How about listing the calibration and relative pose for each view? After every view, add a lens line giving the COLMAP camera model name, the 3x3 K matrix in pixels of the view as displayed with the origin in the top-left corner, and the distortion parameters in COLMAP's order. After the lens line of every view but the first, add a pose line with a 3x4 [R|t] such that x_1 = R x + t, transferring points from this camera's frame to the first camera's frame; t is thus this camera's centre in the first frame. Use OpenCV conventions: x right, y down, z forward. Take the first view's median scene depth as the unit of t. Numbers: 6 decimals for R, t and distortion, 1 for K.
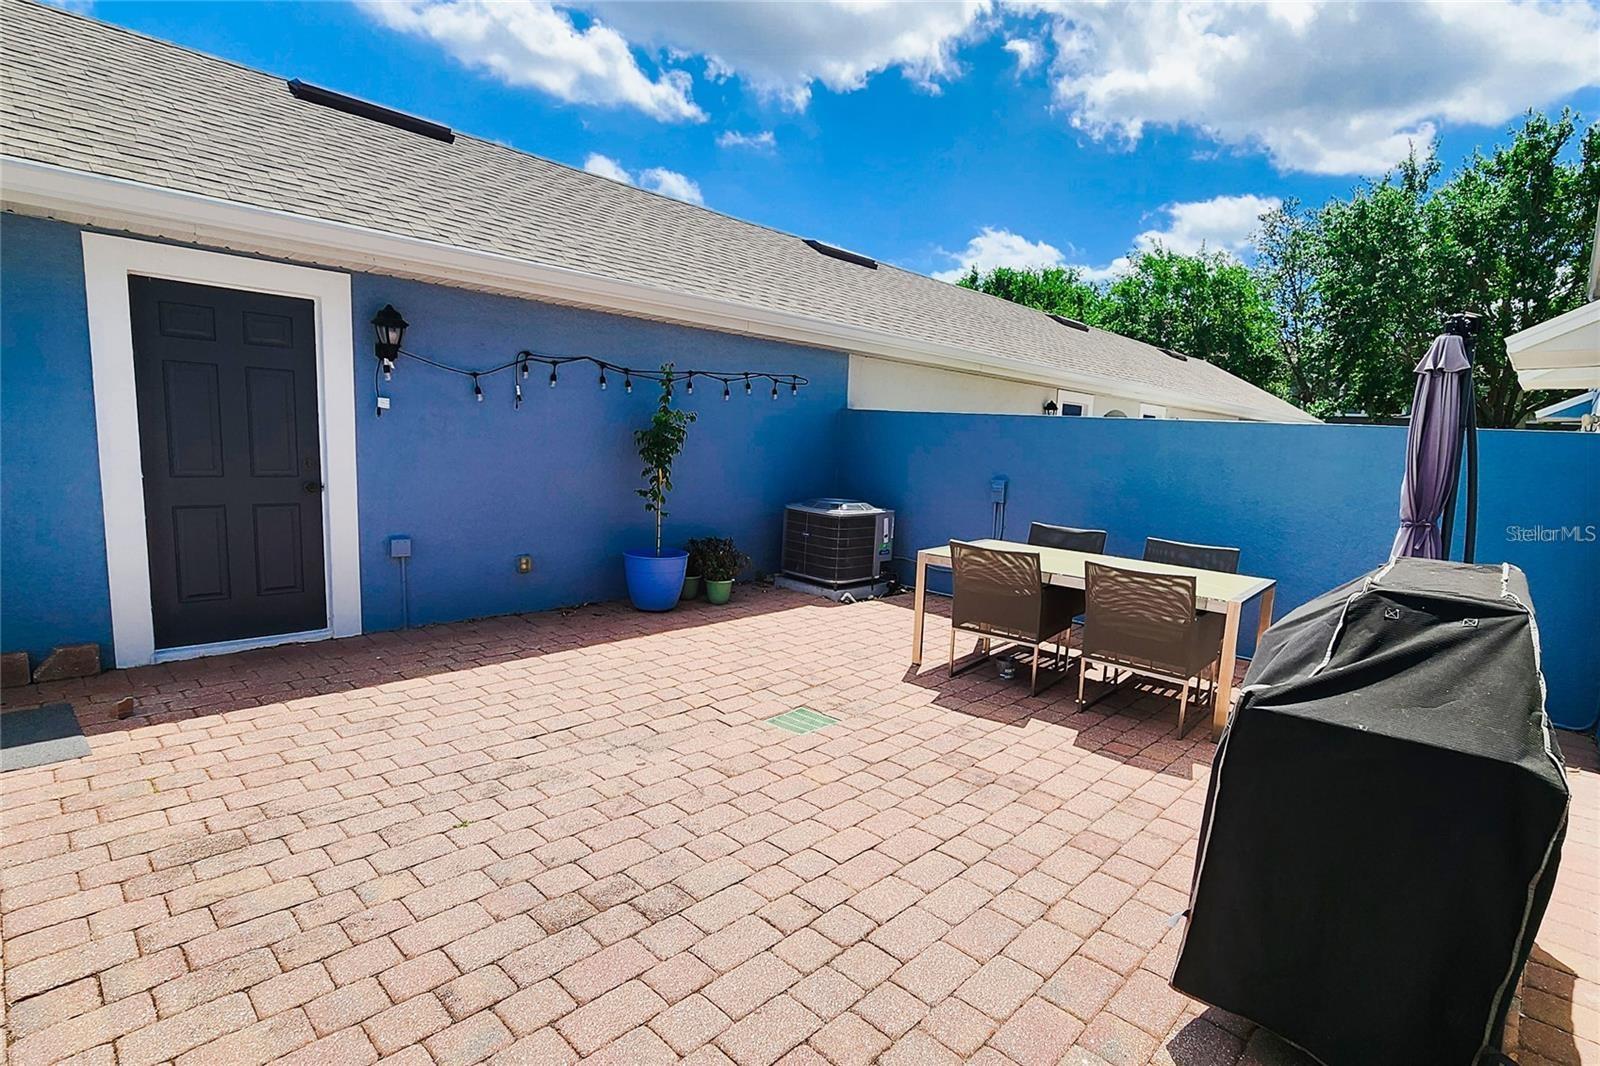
lens RADIAL K [[787.8, 0, 818.3], [0, 787.8, 537.0], [0, 0, 1]] dist [-0.001242, -0.000218]
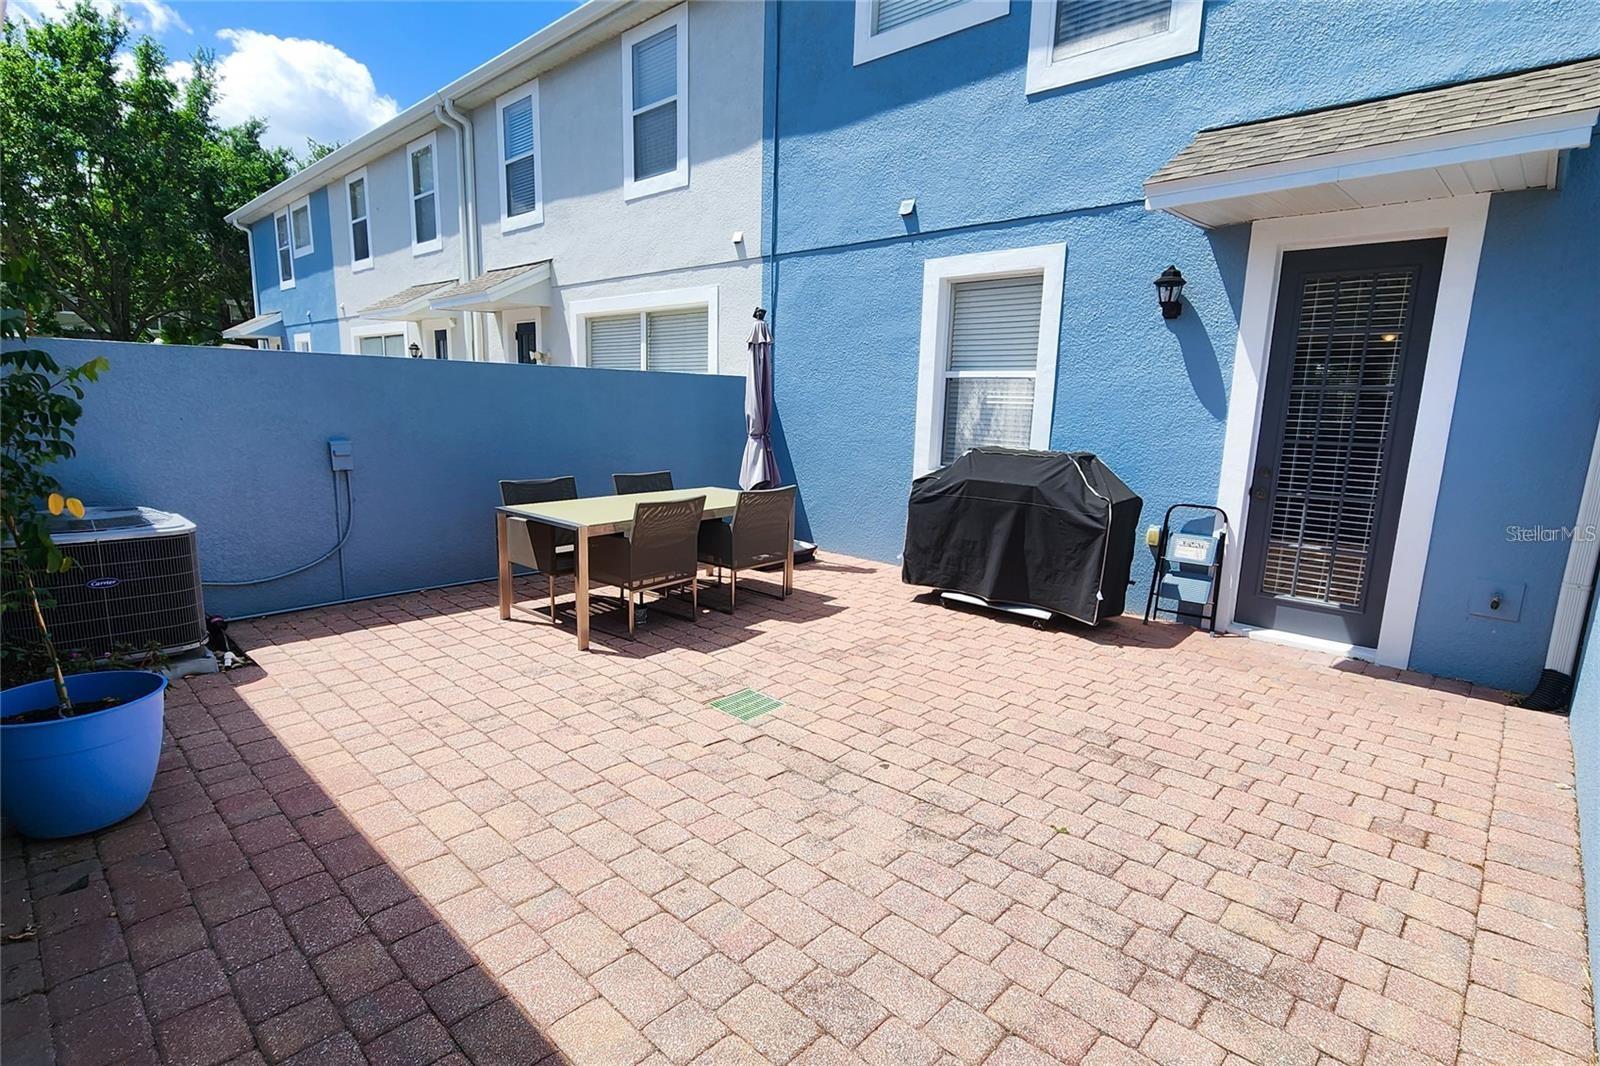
lens RADIAL K [[787.8, 0, 818.3], [0, 787.8, 537.0], [0, 0, 1]] dist [-0.001242, -0.000218]
pose [[-0.011724, -0.226552, 0.973929, -0.941728], [0.107826, 0.968030, 0.226478, -0.184601], [-0.994101, 0.107670, 0.013079, 0.877650]]
